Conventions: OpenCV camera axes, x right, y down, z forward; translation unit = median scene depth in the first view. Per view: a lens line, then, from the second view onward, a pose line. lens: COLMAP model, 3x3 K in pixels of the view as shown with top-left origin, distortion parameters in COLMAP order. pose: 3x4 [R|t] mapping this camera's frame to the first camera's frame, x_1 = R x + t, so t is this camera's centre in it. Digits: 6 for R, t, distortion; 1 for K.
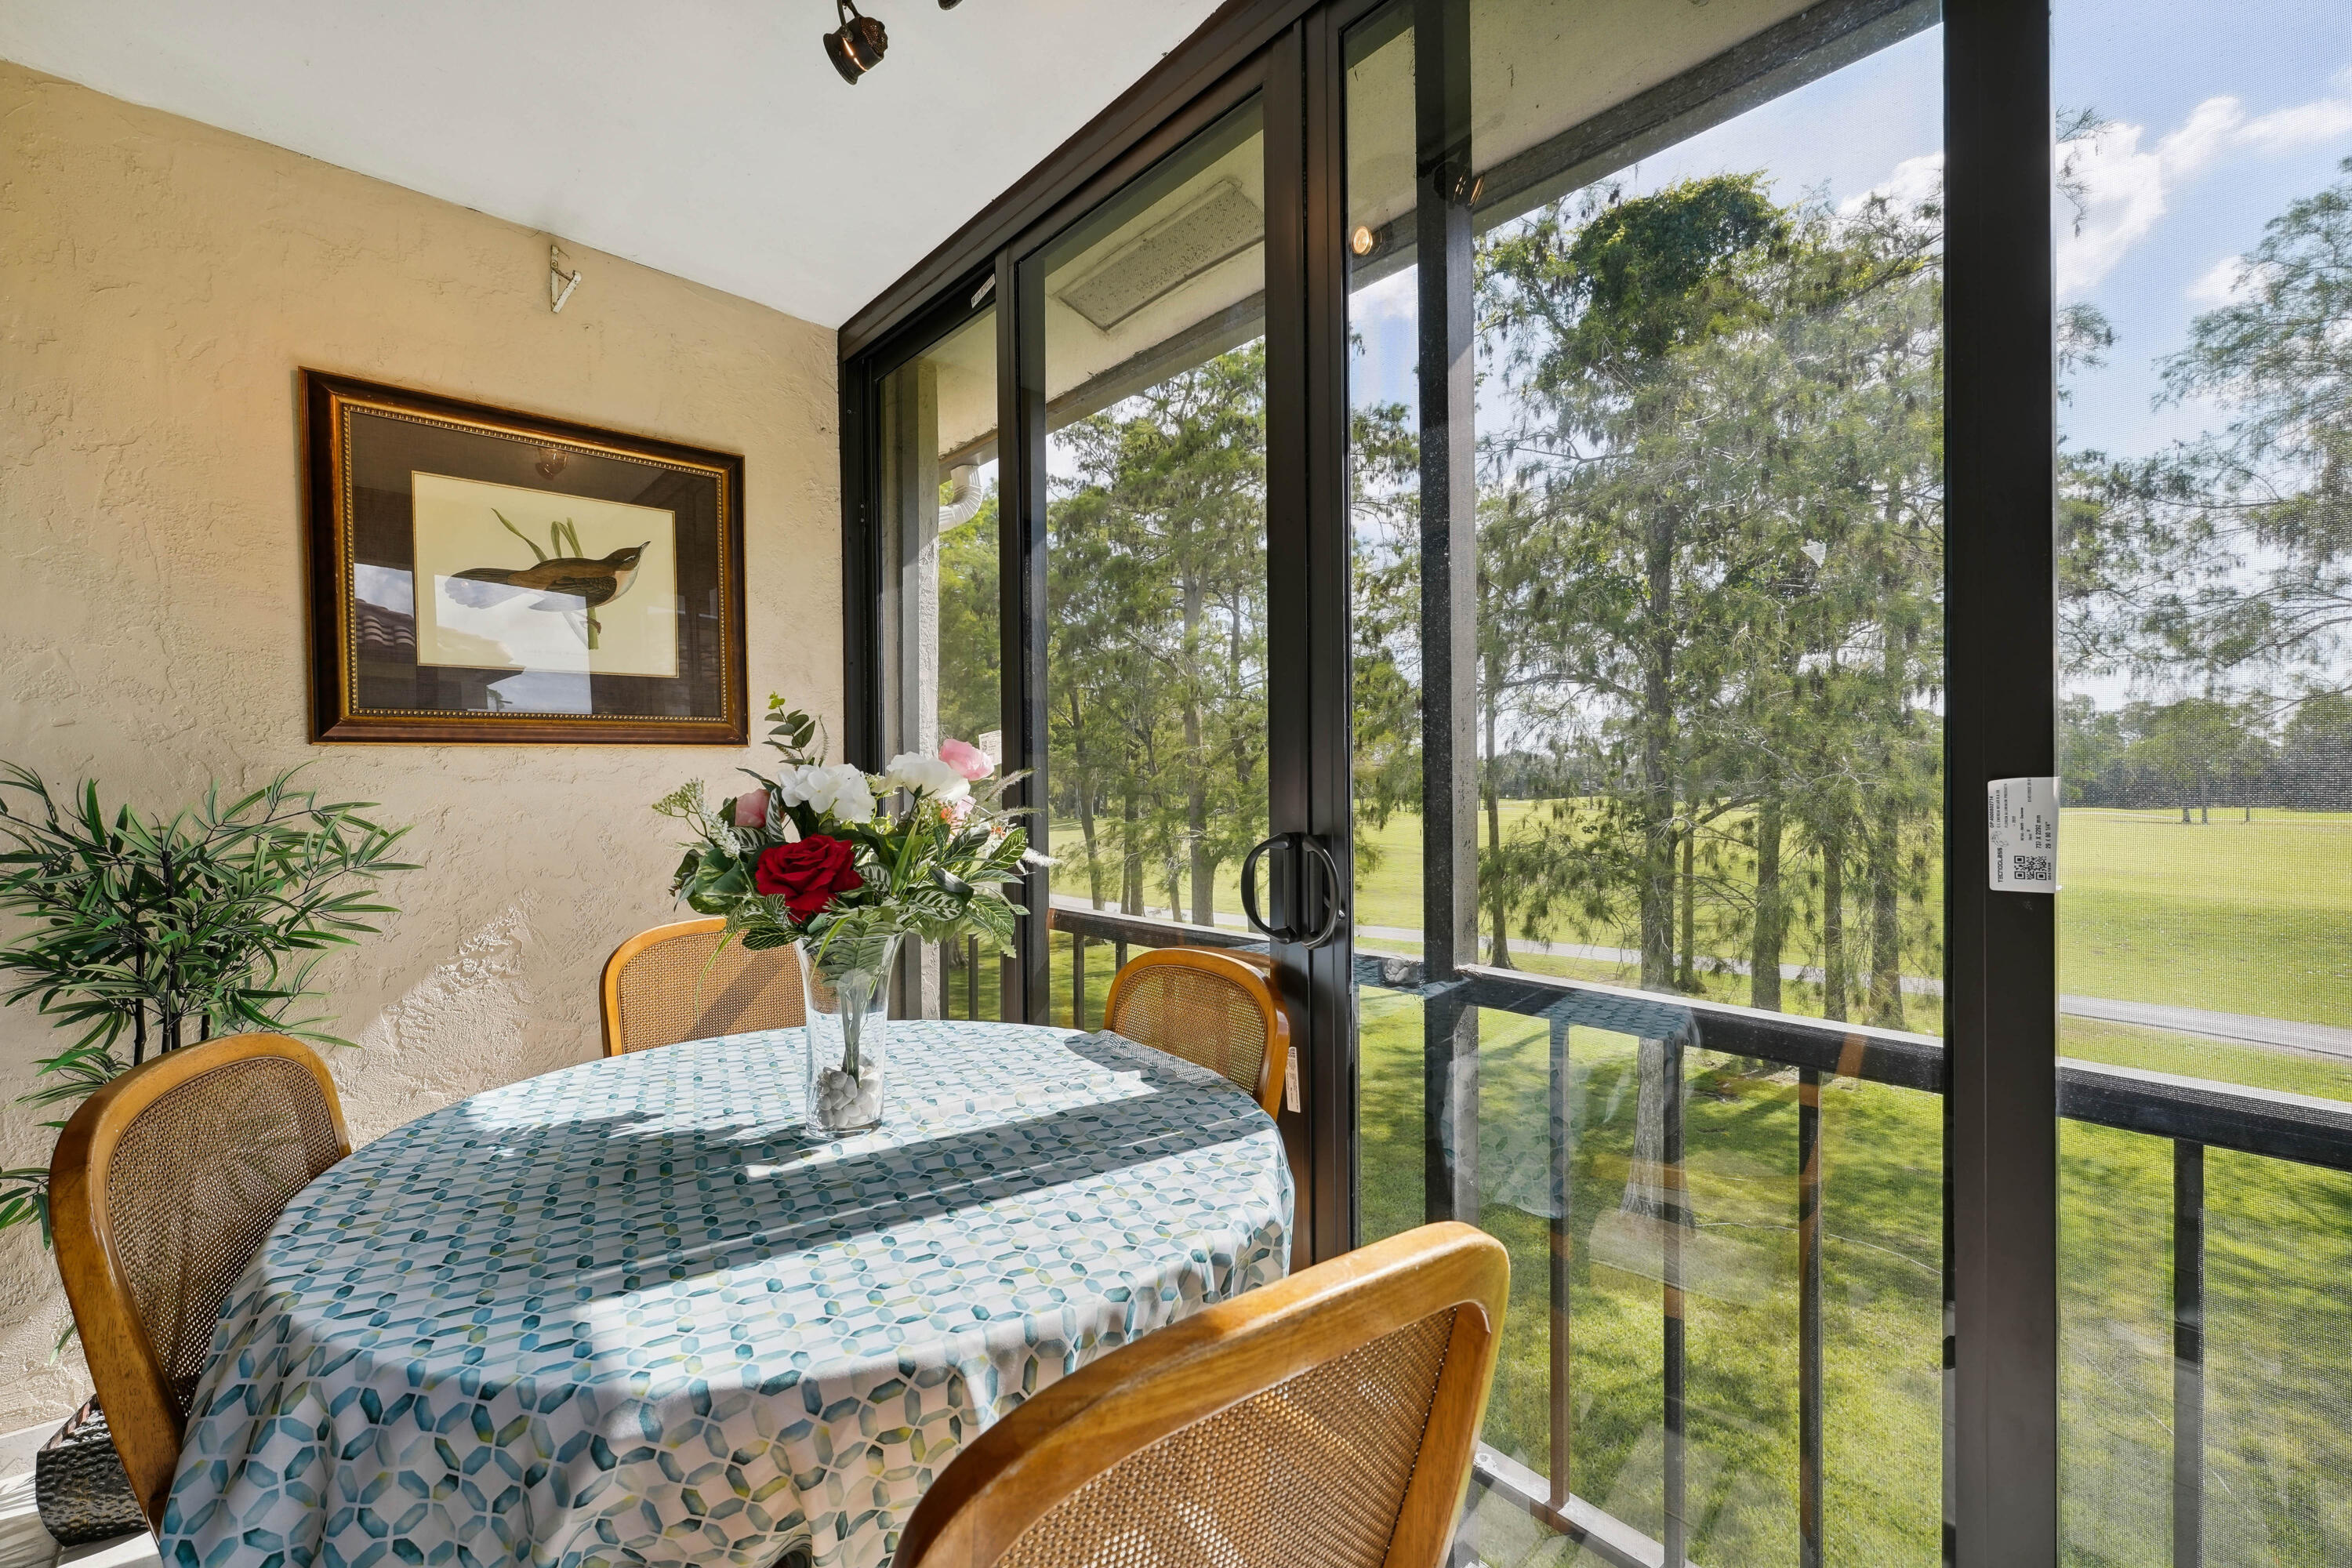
lens RADIAL K [[996.1, 0, 1188.3], [0, 996.1, 788.6], [0, 0, 1]] dist [-0.013358, 0.000072]
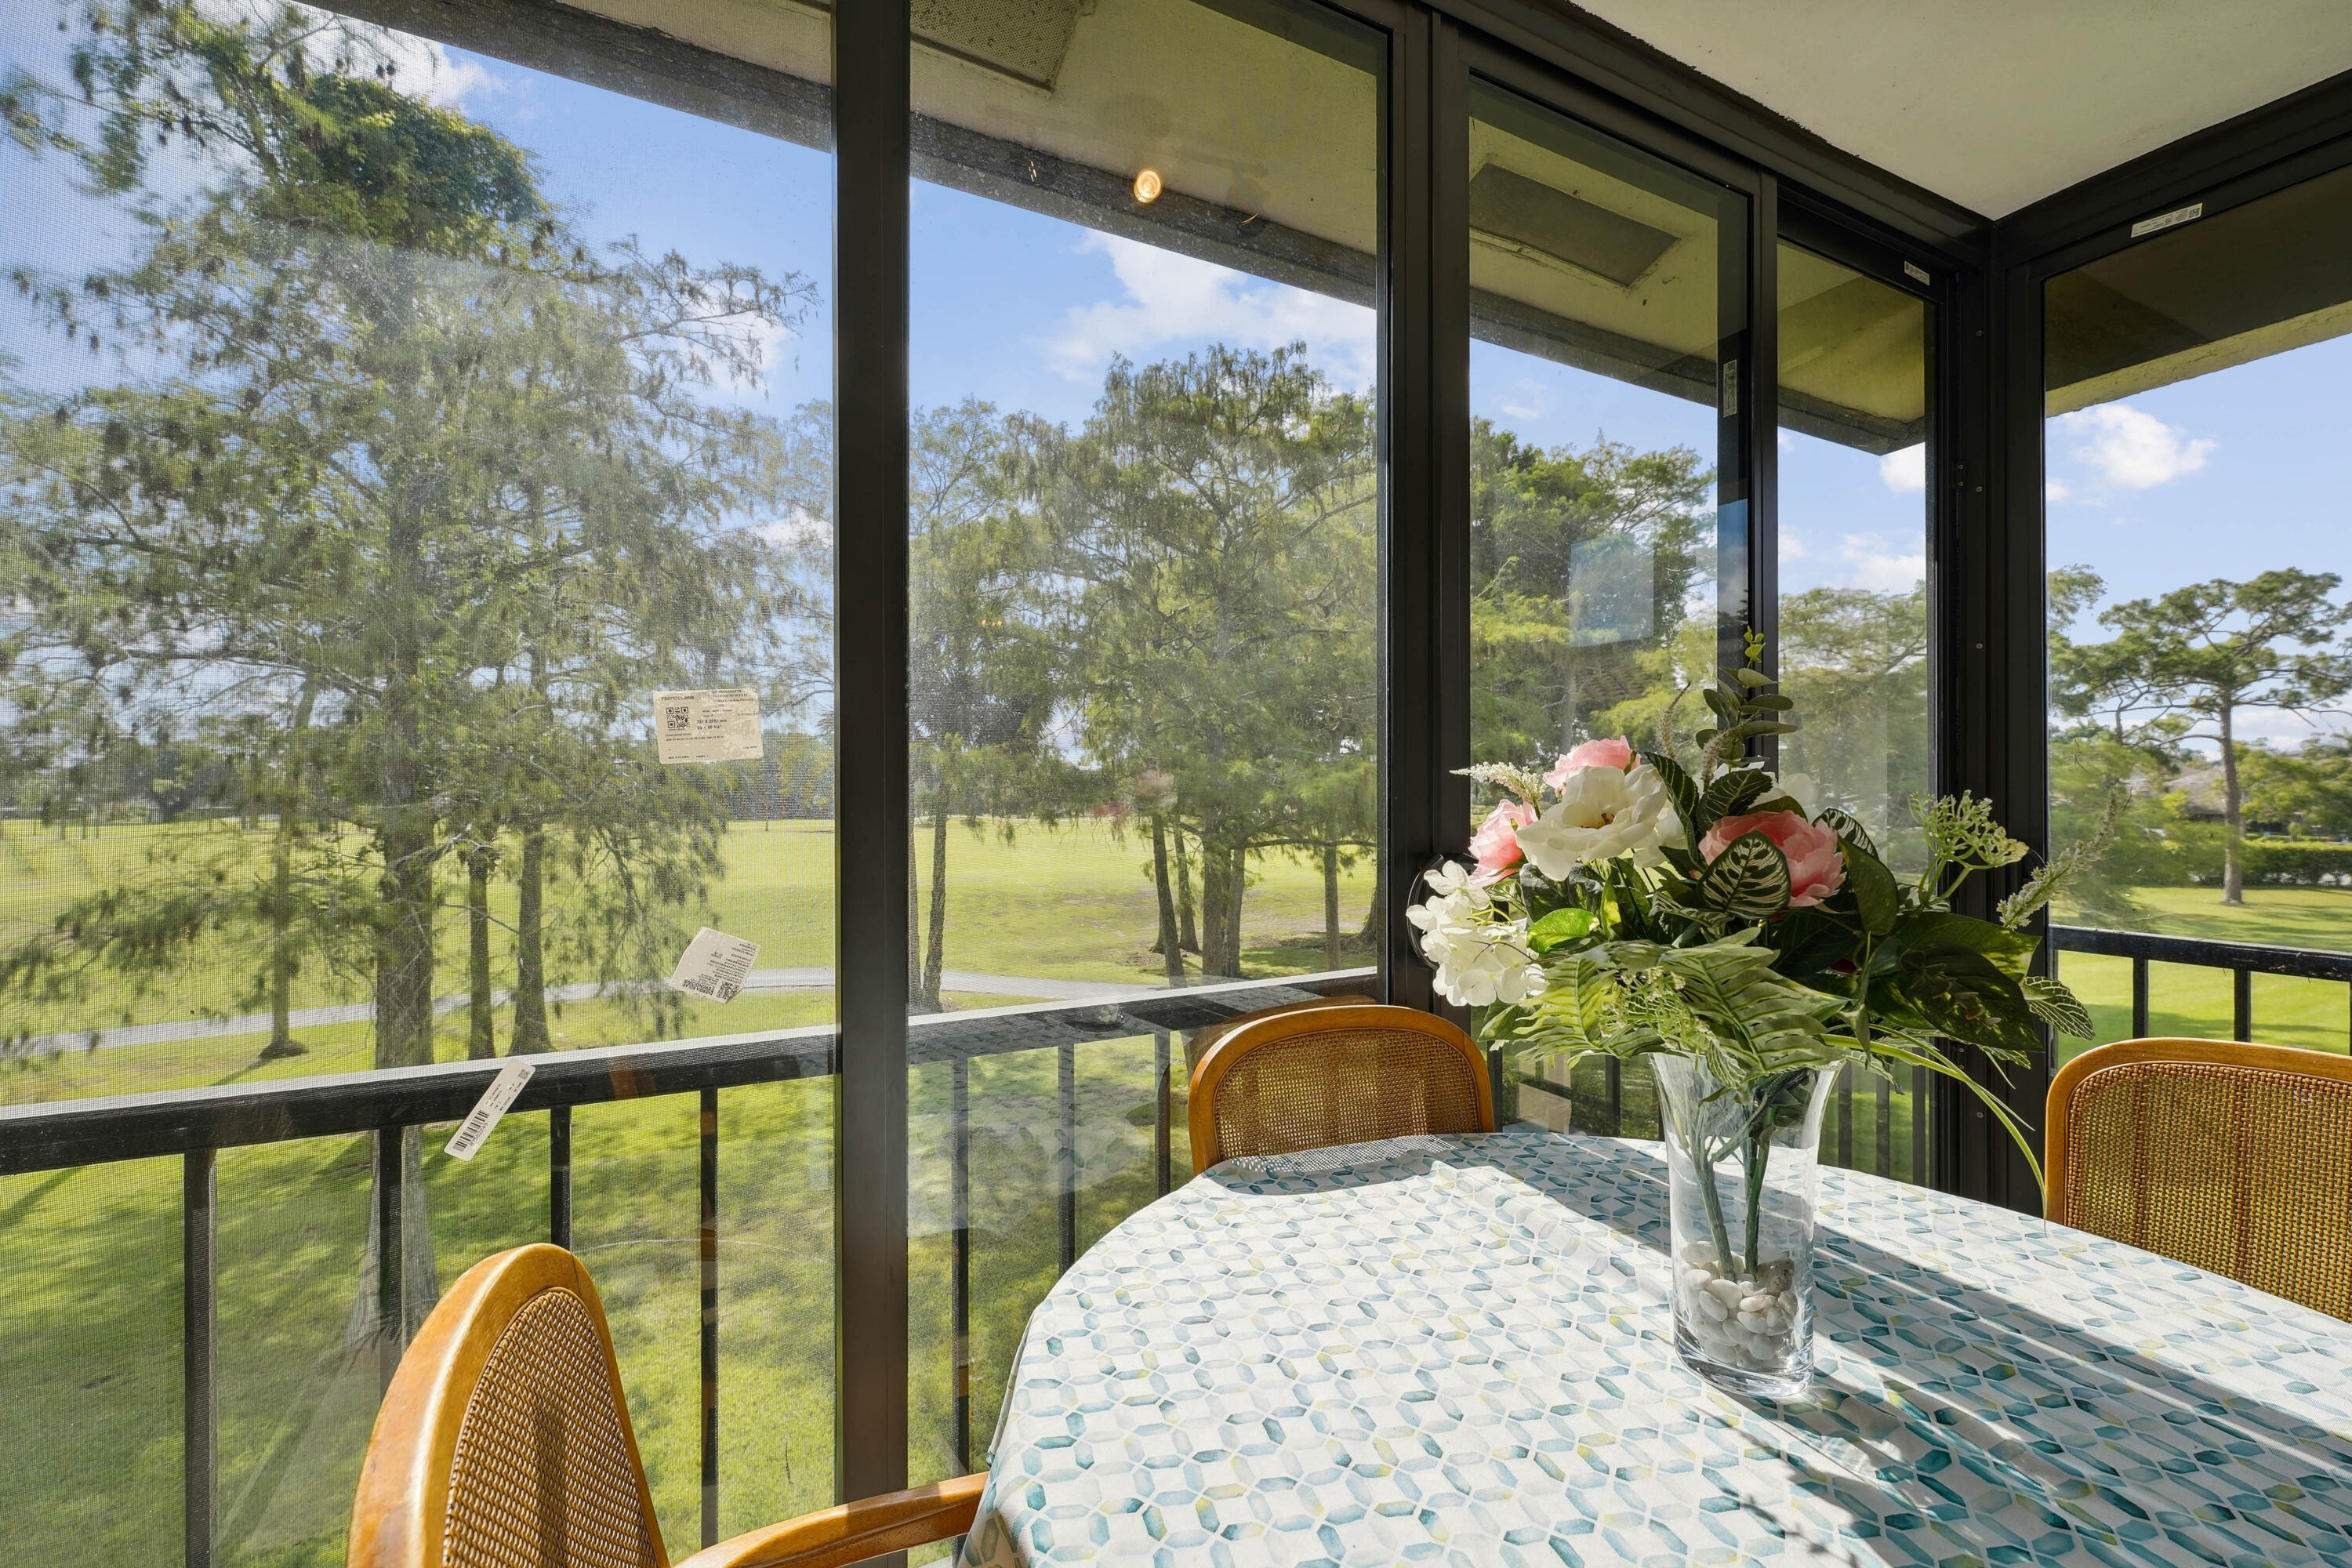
lens RADIAL K [[996.1, 0, 1188.3], [0, 996.1, 788.6], [0, 0, 1]] dist [-0.013358, 0.000072]
pose [[0.262932, 0.015360, 0.964692, -0.902729], [0.010048, 0.999775, -0.018657, 0.008823], [-0.964762, 0.014598, 0.262719, 1.045004]]
